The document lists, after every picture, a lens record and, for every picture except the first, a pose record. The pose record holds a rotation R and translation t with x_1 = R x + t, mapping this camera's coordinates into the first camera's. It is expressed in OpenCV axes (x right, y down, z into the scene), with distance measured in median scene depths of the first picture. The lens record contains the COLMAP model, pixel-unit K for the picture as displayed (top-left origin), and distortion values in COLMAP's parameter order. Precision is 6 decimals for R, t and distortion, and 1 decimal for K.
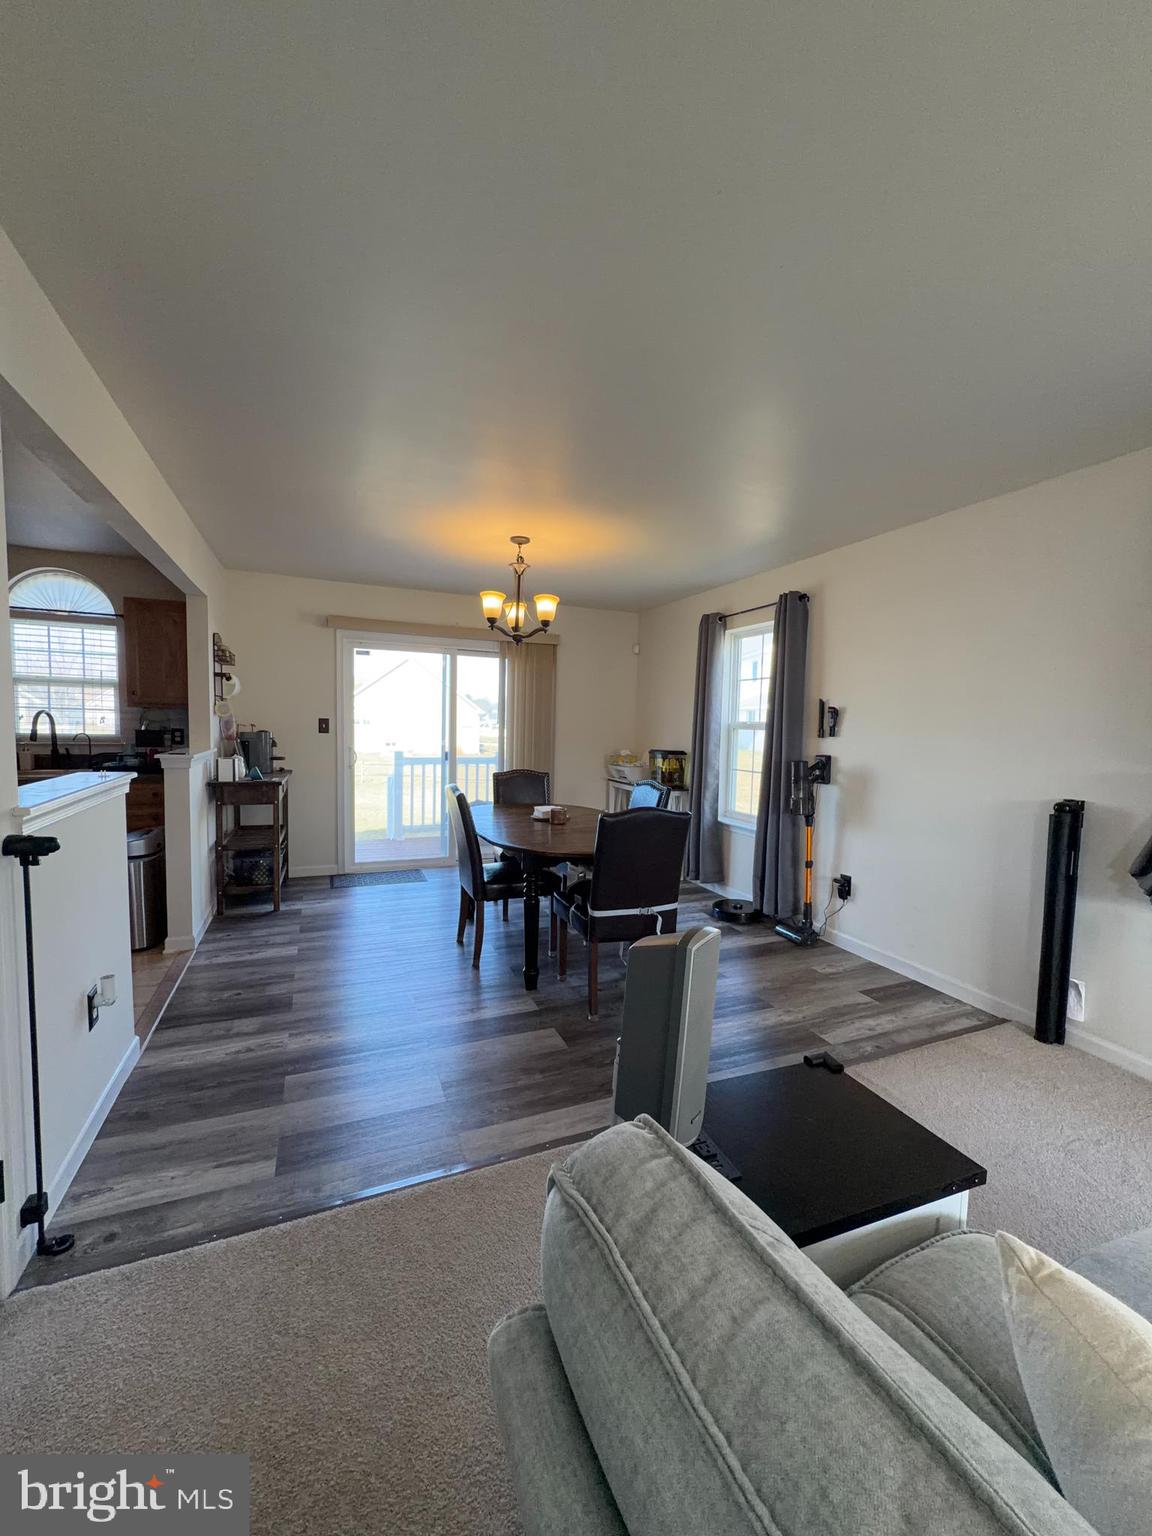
lens RADIAL K [[611.5, 0, 578.0], [0, 611.5, 769.5], [0, 0, 1]] dist [0.001424, 0.000040]
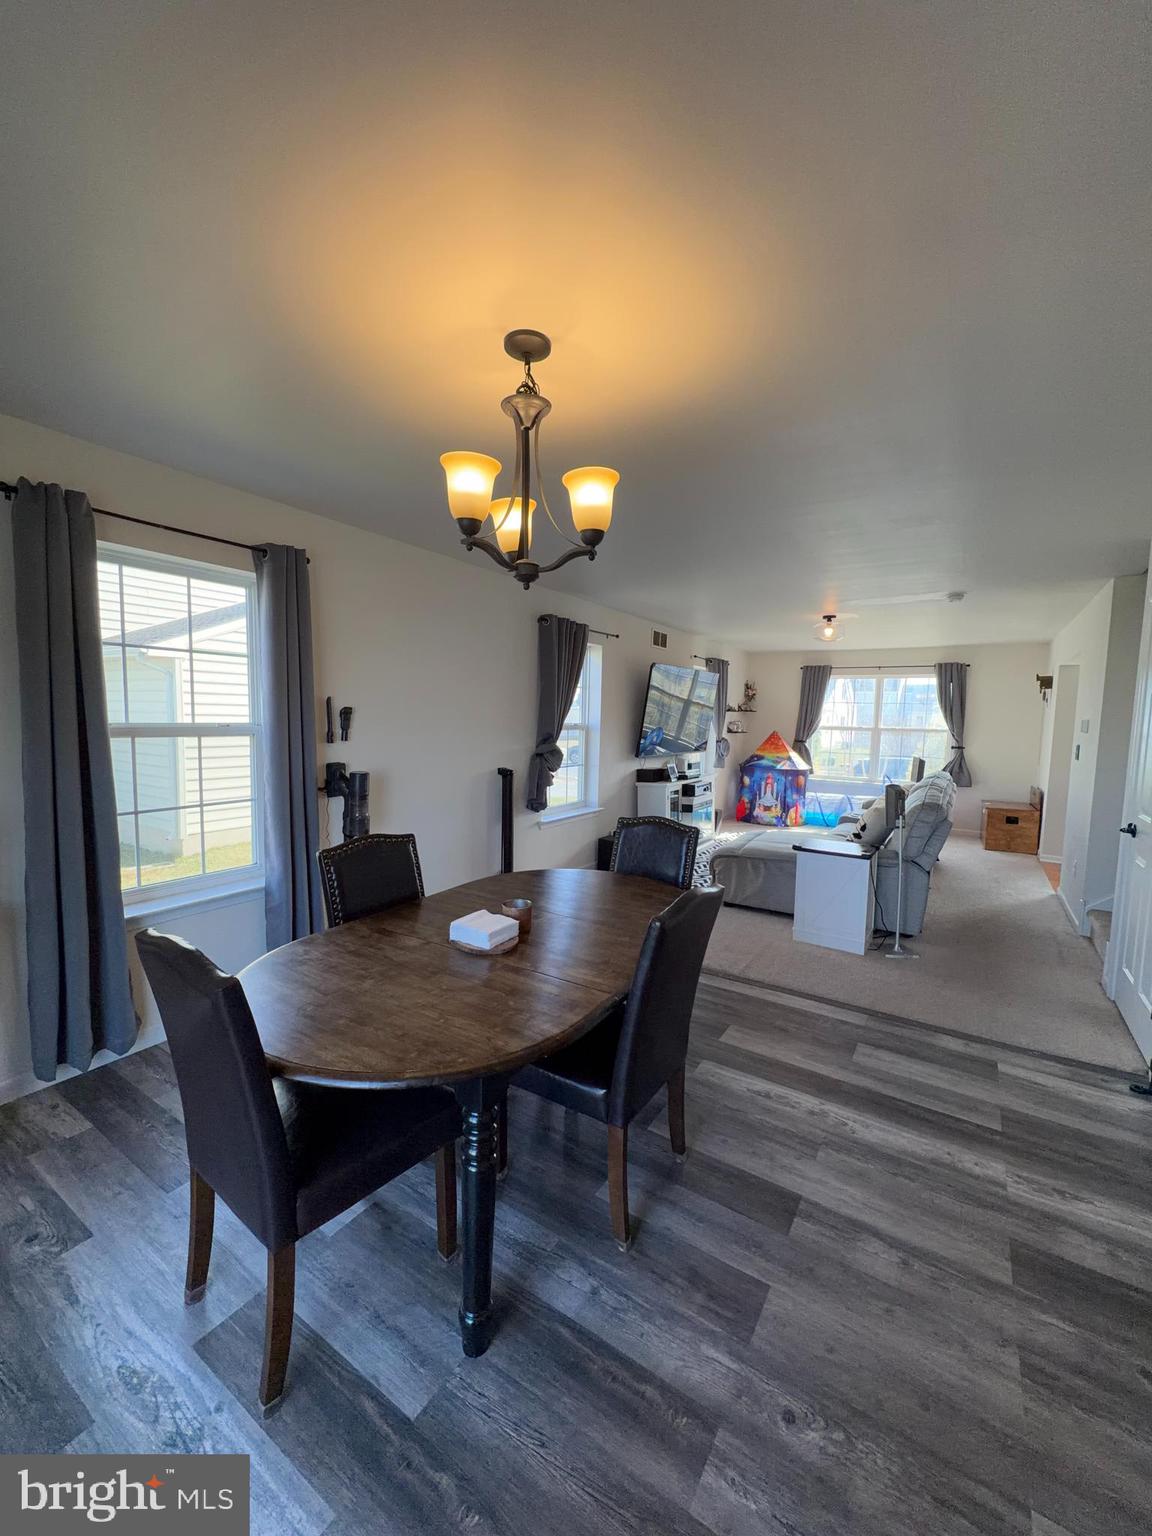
lens RADIAL K [[611.5, 0, 578.0], [0, 611.5, 769.5], [0, 0, 1]] dist [0.001424, 0.000040]
pose [[-0.568418, -0.113652, 0.814852, -0.504826], [0.024956, 0.987575, 0.155151, -0.143672], [-0.822361, 0.108527, -0.558519, 1.248596]]
